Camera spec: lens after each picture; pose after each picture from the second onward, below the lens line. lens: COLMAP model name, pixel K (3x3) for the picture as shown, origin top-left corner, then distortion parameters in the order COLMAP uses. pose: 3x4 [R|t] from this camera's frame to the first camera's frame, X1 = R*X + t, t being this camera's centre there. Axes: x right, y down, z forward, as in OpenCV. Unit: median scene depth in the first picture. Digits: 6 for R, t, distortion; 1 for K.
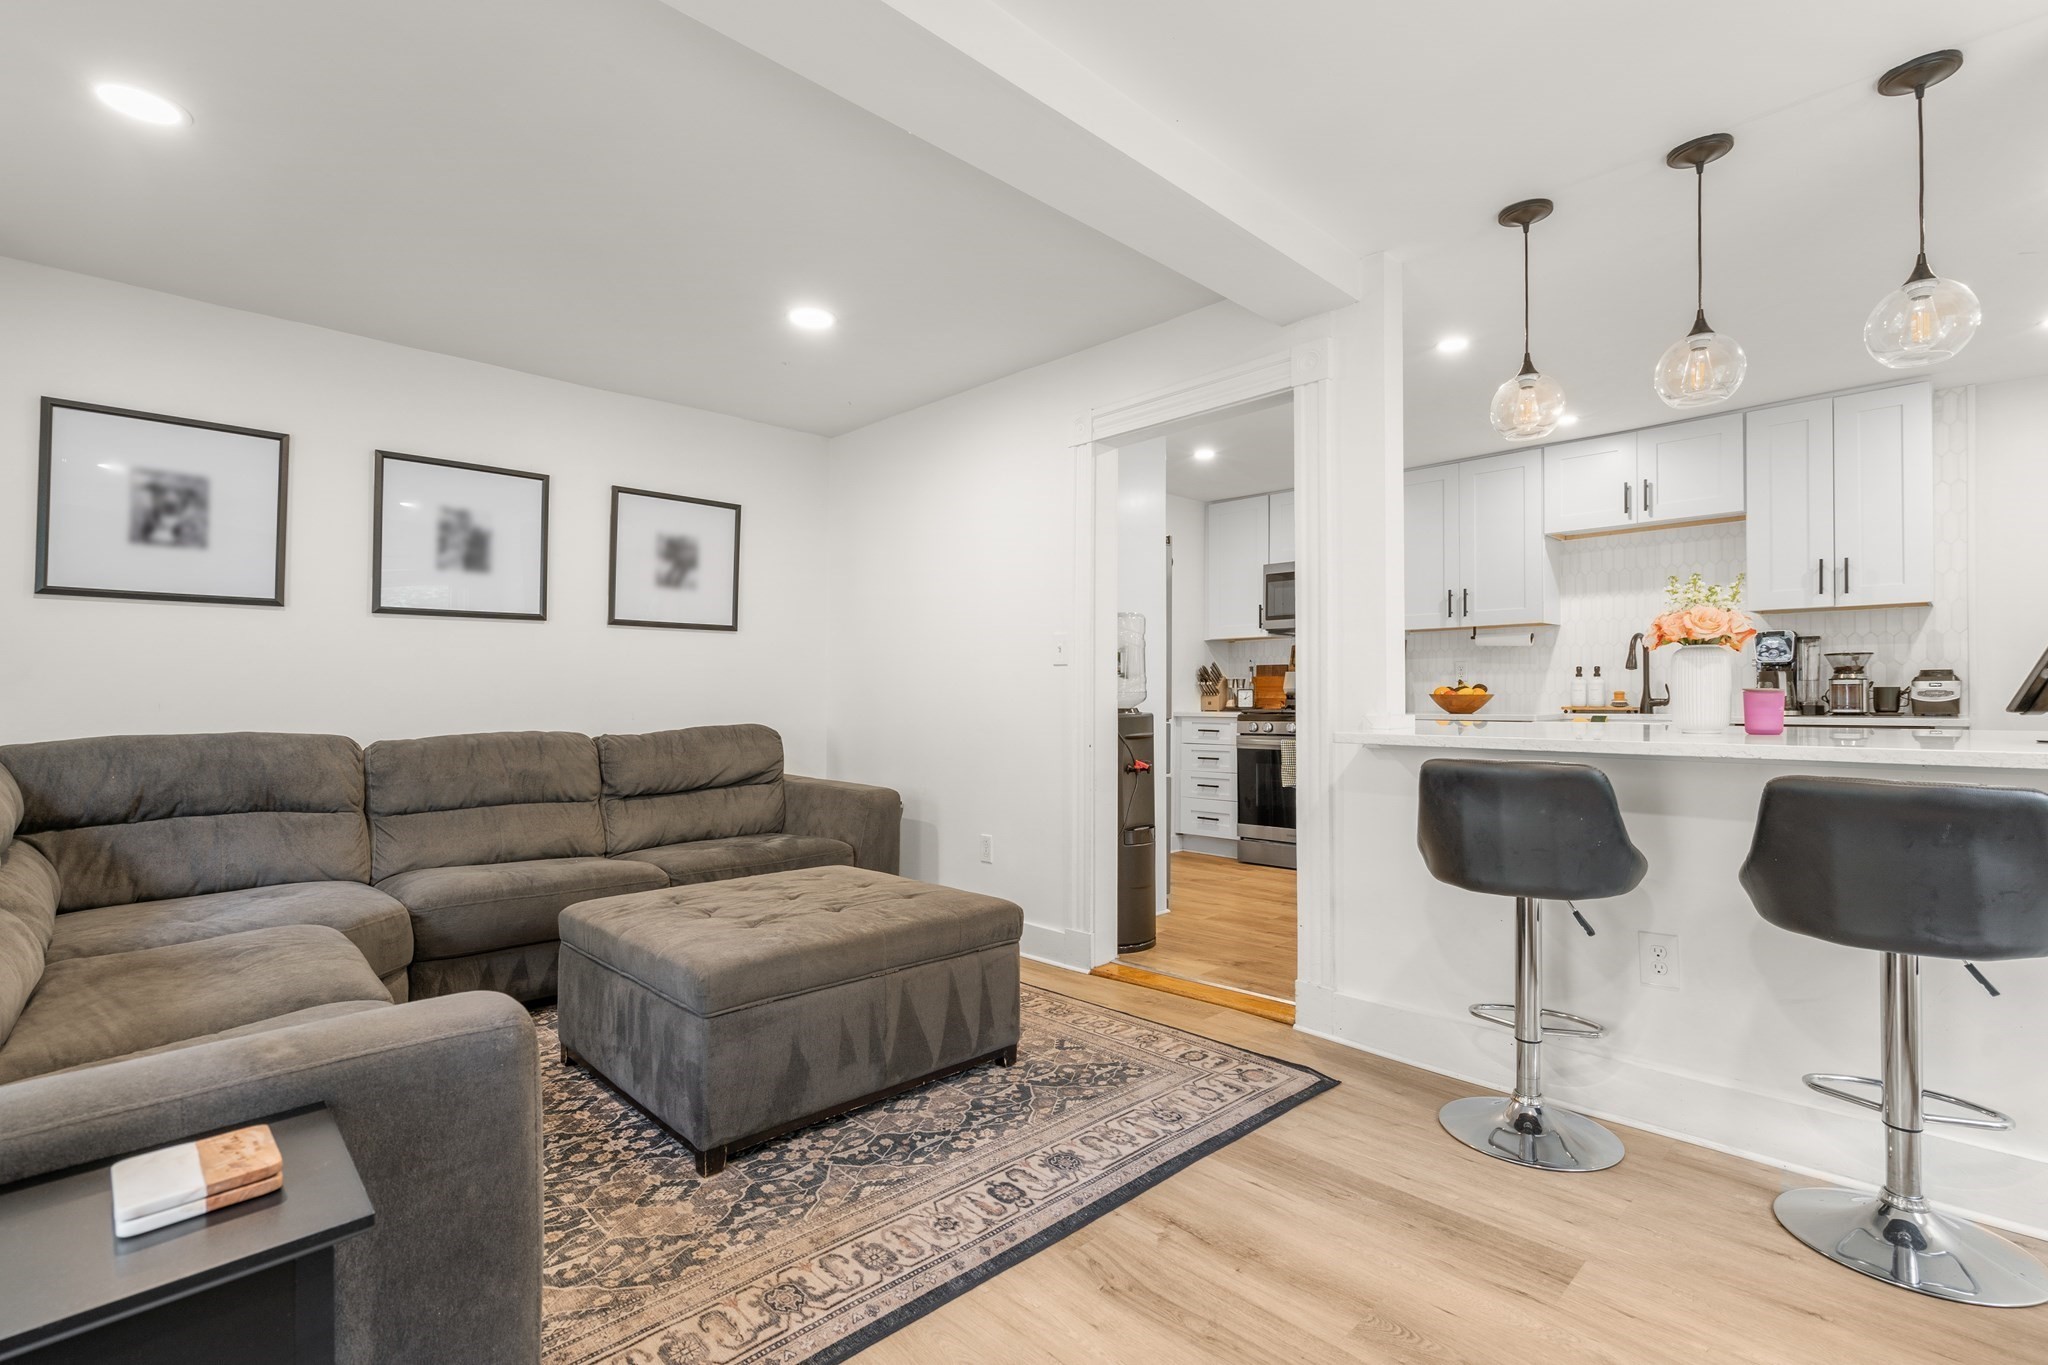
lens RADIAL K [[935.2, 0, 1015.1], [0, 935.2, 676.3], [0, 0, 1]] dist [-0.004827, 0.000368]
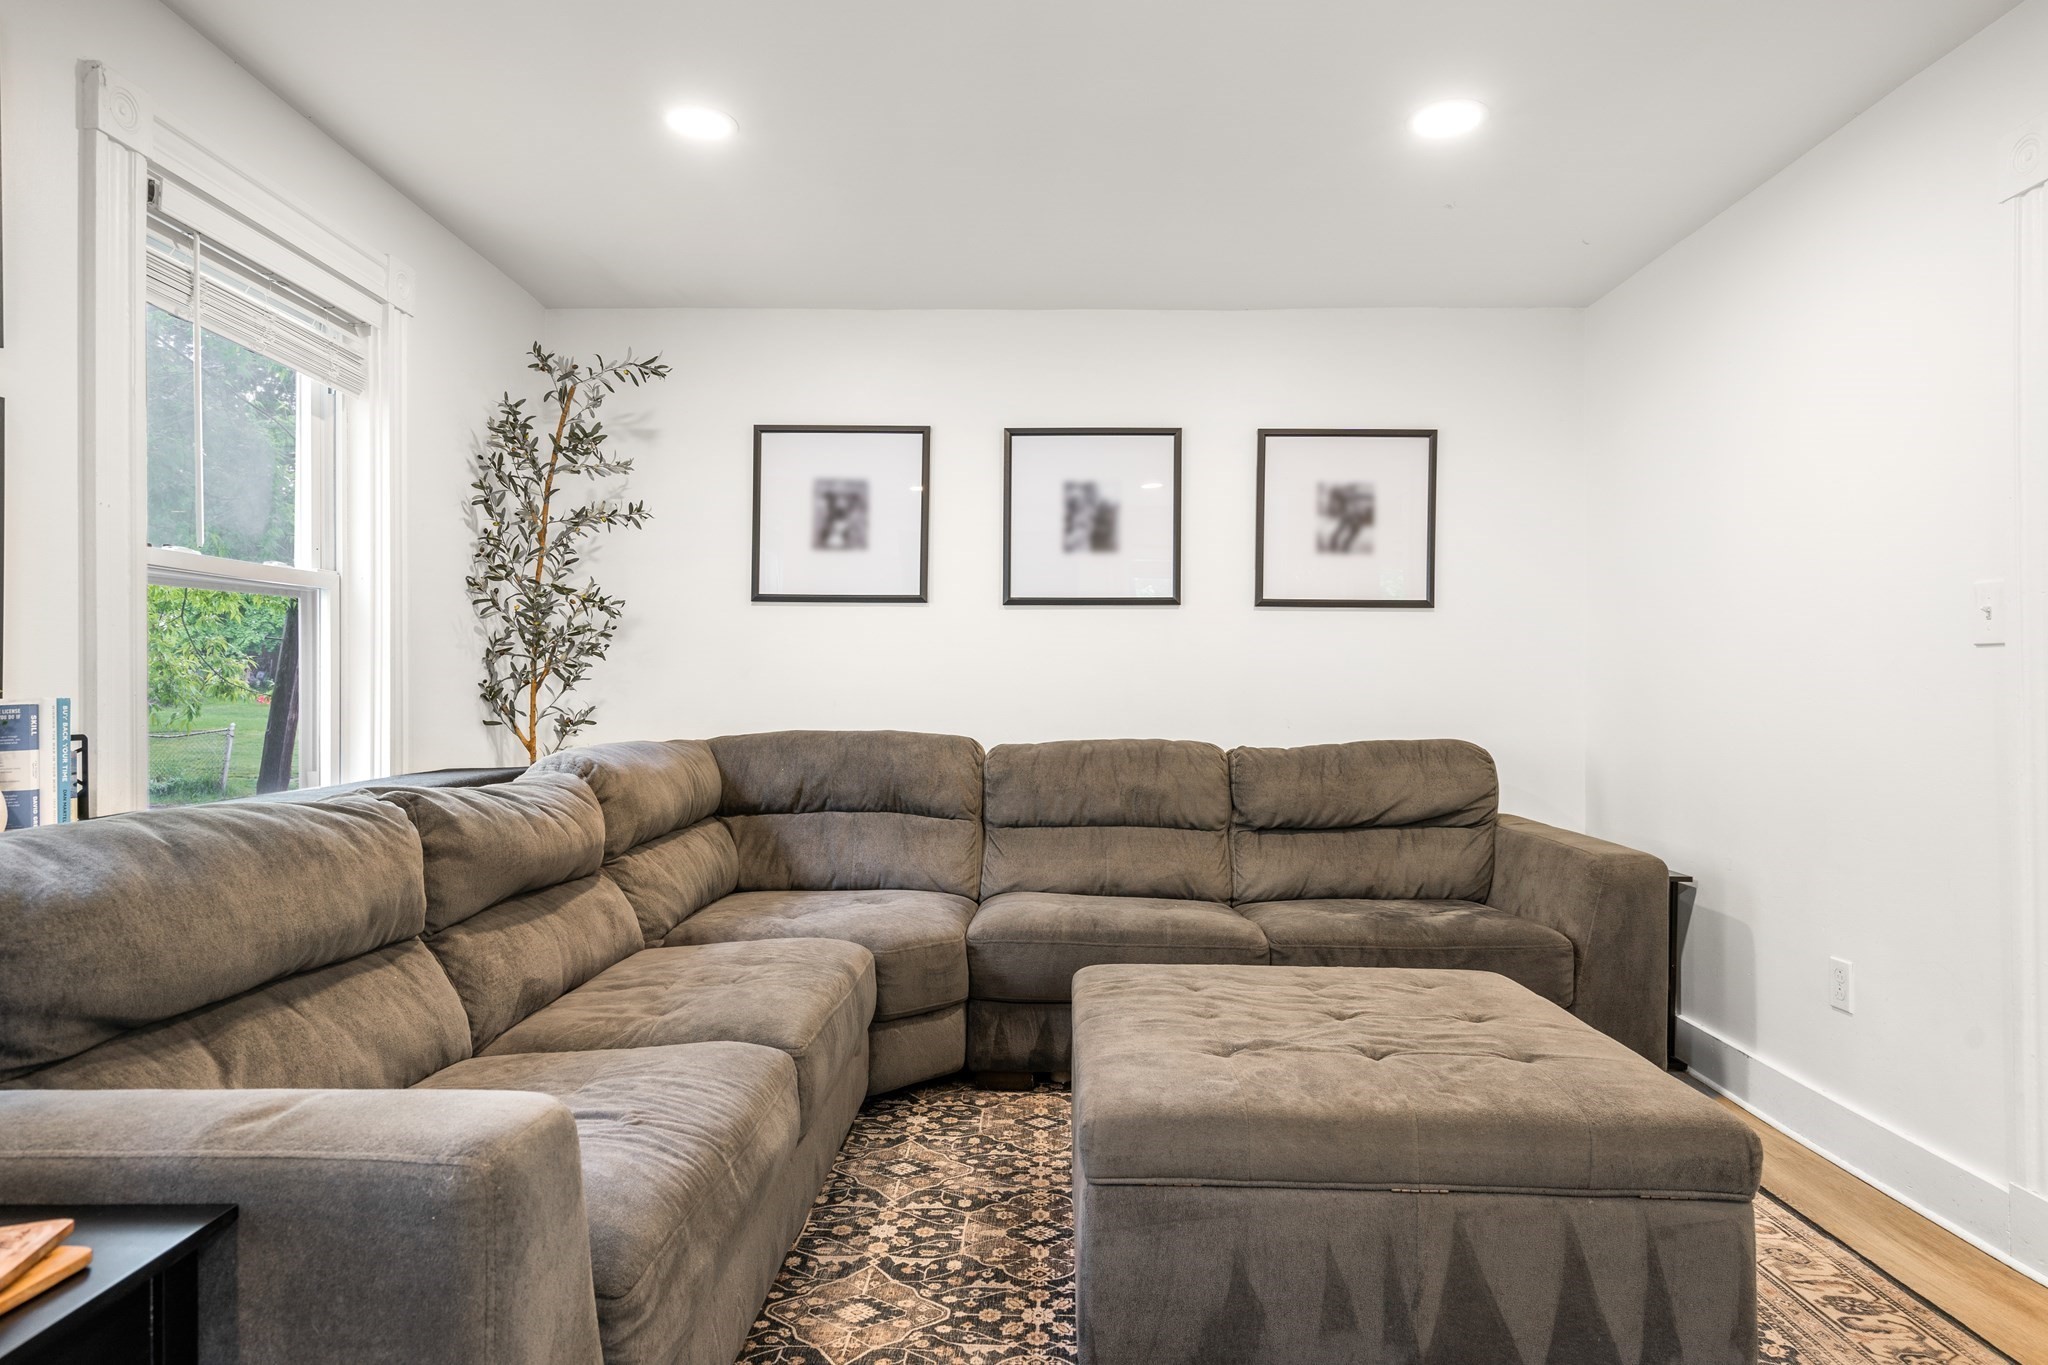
lens RADIAL K [[1139.2, 0, 1018.1], [0, 1139.2, 656.1], [0, 0, 1]] dist [0.002714, 0.002042]
pose [[0.704444, -0.015670, -0.709586, 0.126038], [0.005791, 0.999850, -0.016331, 0.001164], [0.709736, 0.007395, 0.704429, 0.224521]]
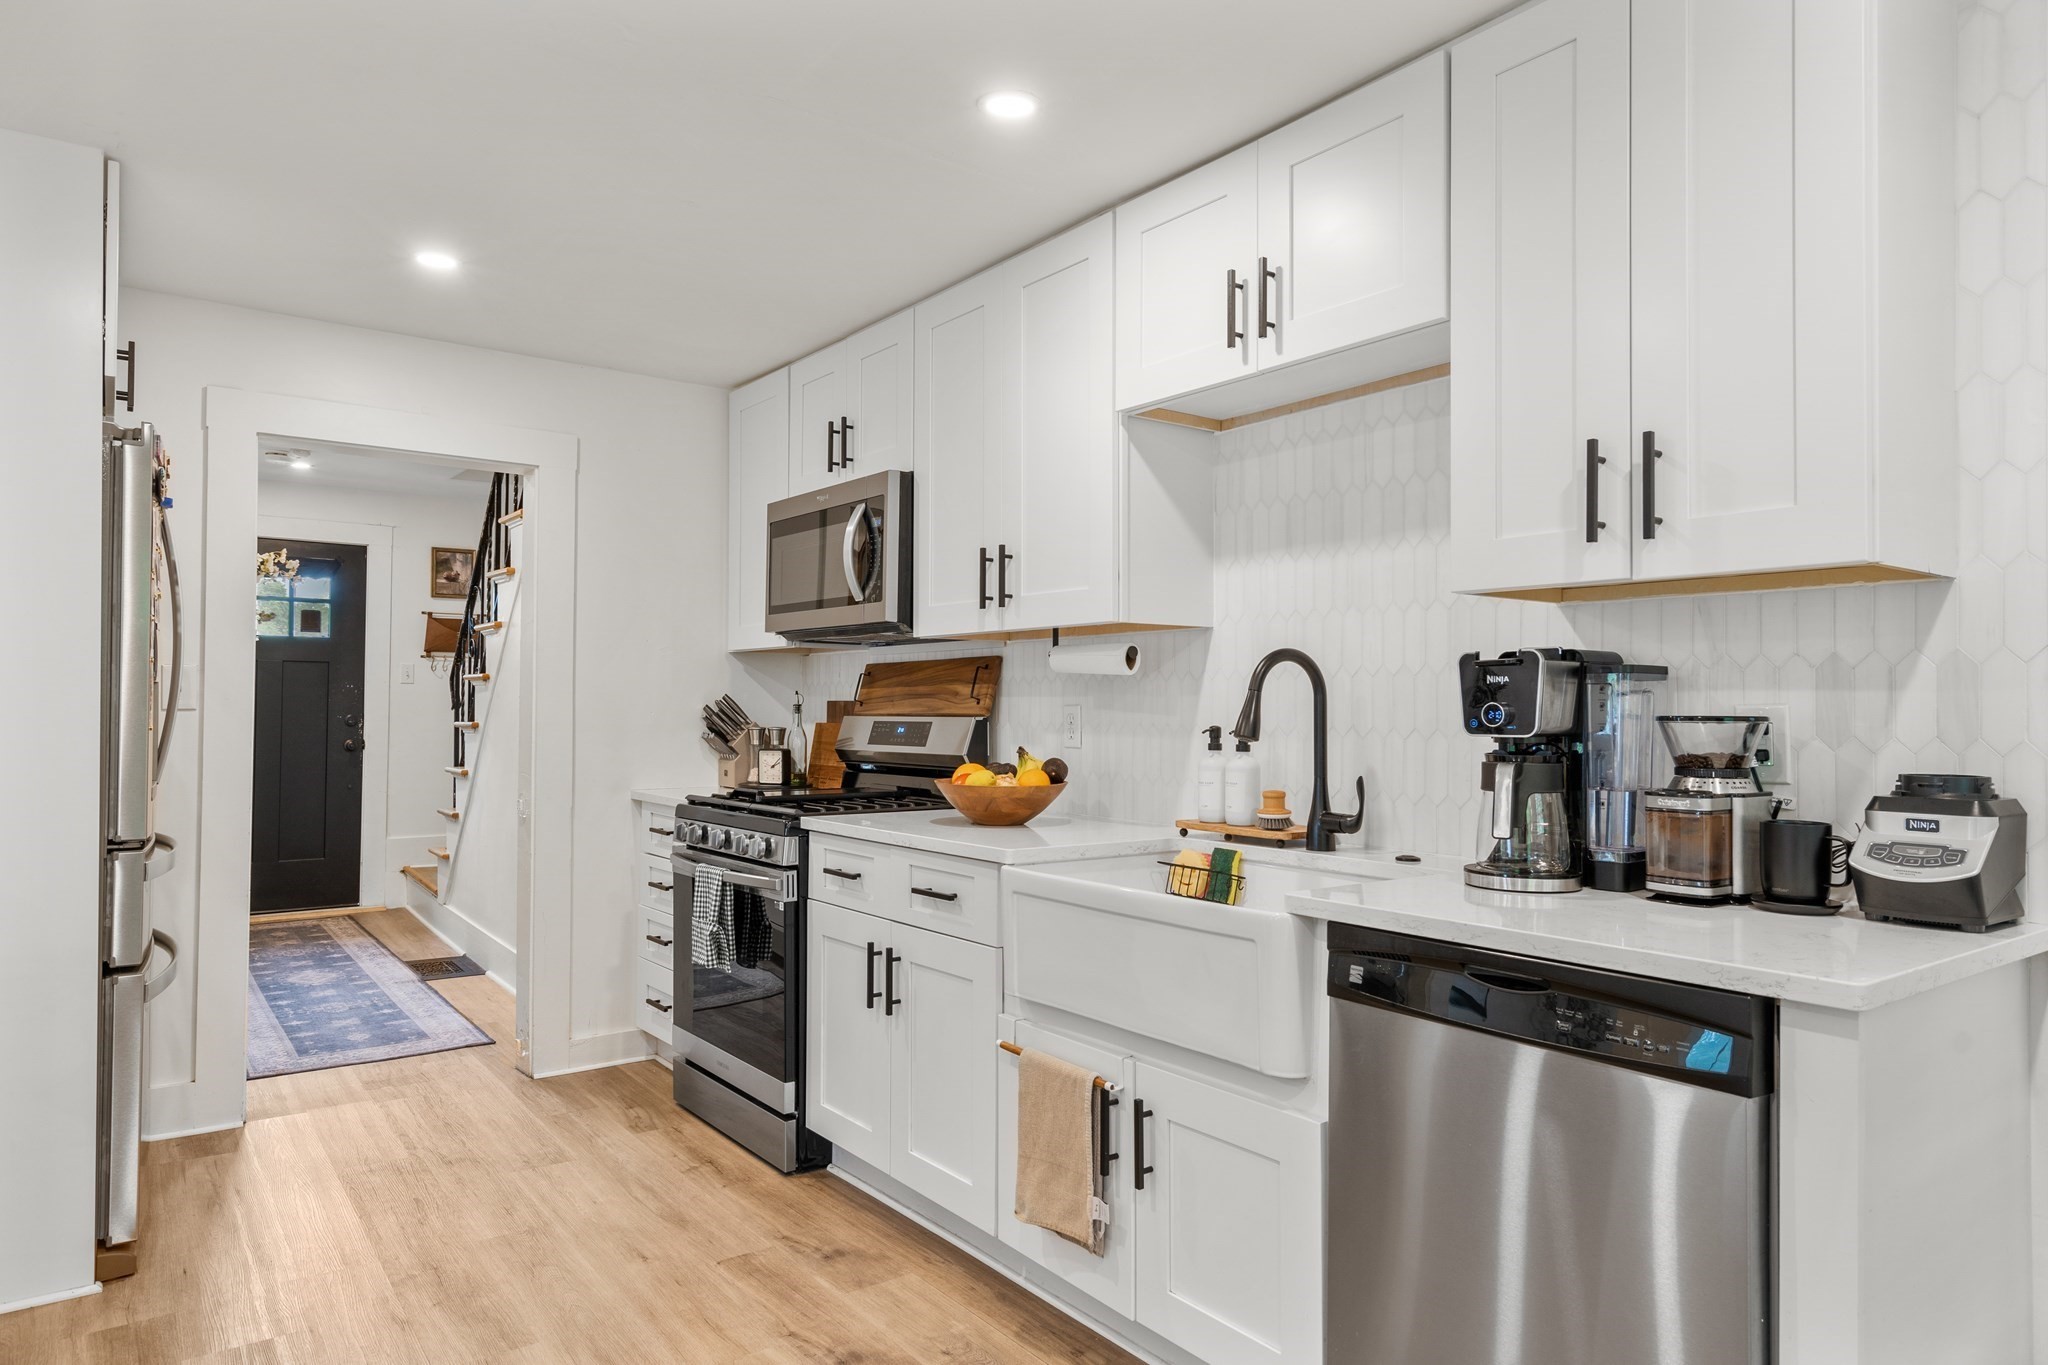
lens RADIAL K [[1253.9, 0, 1013.7], [0, 1253.9, 675.7], [0, 0, 1]] dist [0.008773, 0.005125]
pose [[0.990525, 0.006306, -0.137190, 0.863409], [-0.007063, 0.999962, -0.005031, -0.043719], [0.137153, 0.005952, 0.990532, 0.621892]]
